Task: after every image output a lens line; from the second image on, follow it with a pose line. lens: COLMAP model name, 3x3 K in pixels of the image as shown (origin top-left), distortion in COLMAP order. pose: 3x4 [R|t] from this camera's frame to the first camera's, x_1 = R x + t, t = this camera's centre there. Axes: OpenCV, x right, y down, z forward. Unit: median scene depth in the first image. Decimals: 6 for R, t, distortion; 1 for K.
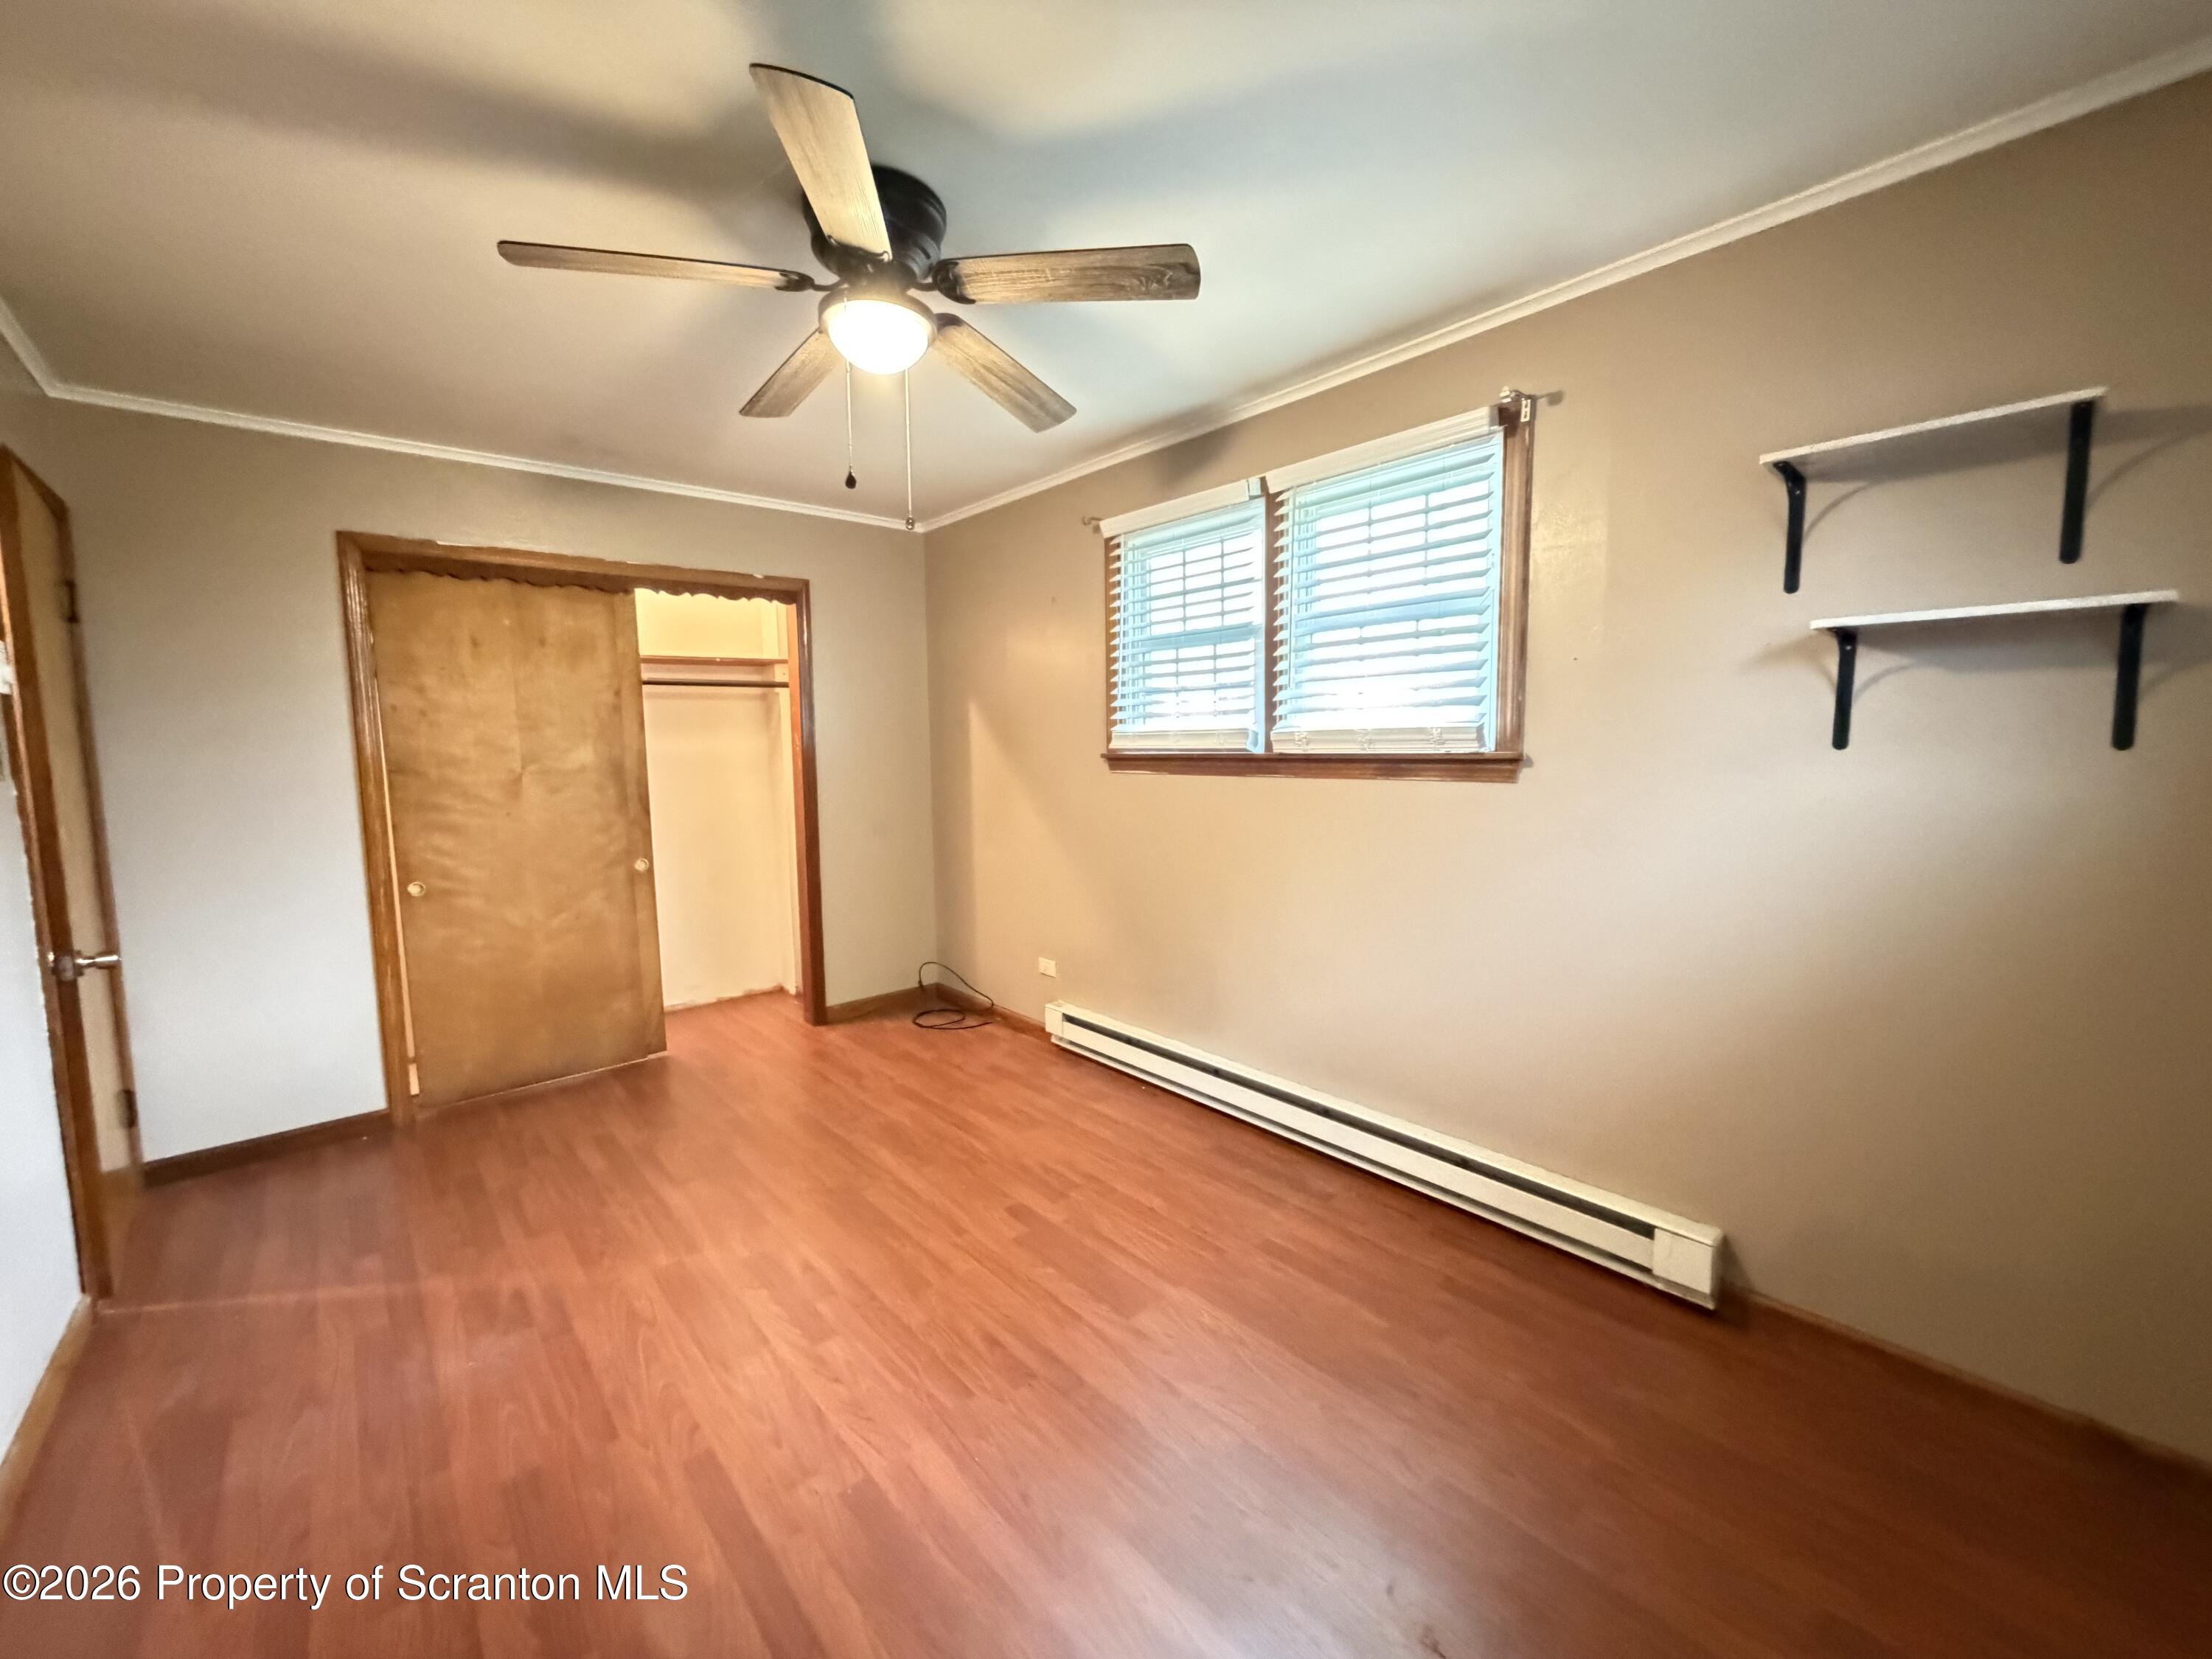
lens RADIAL K [[885.1, 0, 1096.5], [0, 885.1, 828.7], [0, 0, 1]] dist [0.011789, -0.006346]
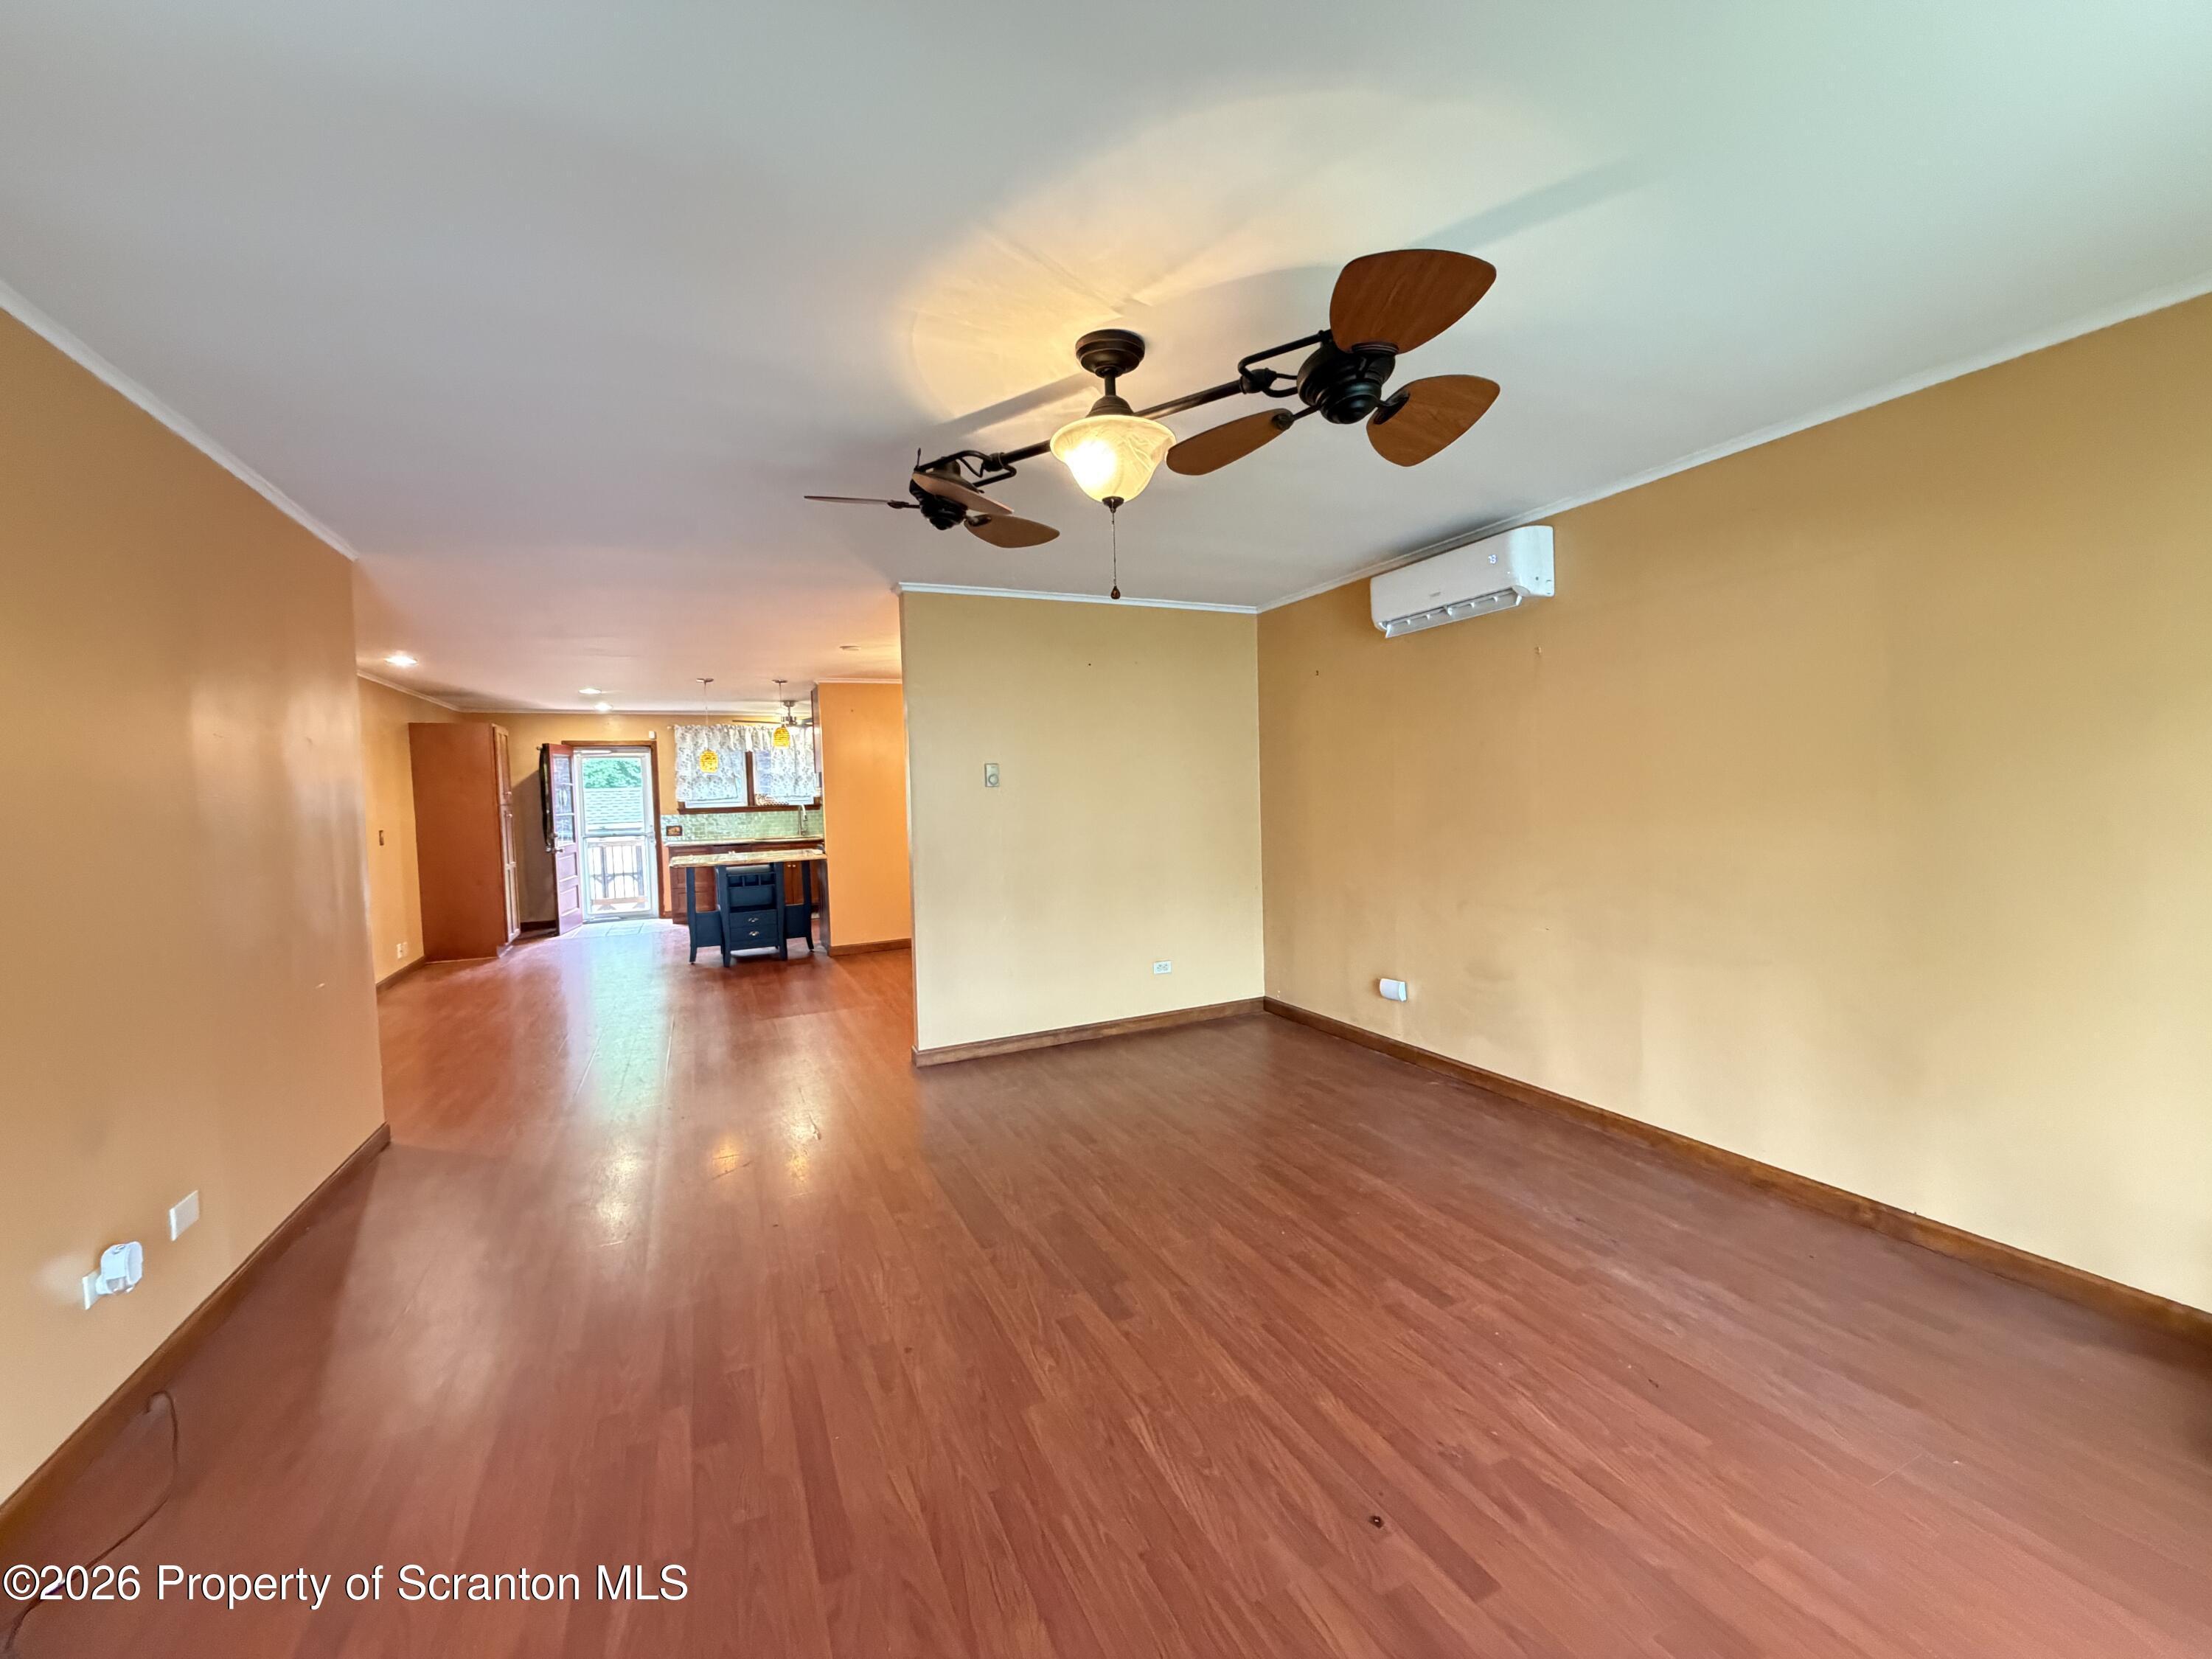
lens RADIAL K [[885.1, 0, 1096.5], [0, 885.1, 828.7], [0, 0, 1]] dist [0.011789, -0.006346]
pose [[-0.964862, 0.030522, 0.260978, -0.336196], [0.068130, 0.988323, 0.136296, -0.199744], [-0.253770, 0.149288, -0.955675, 1.882399]]
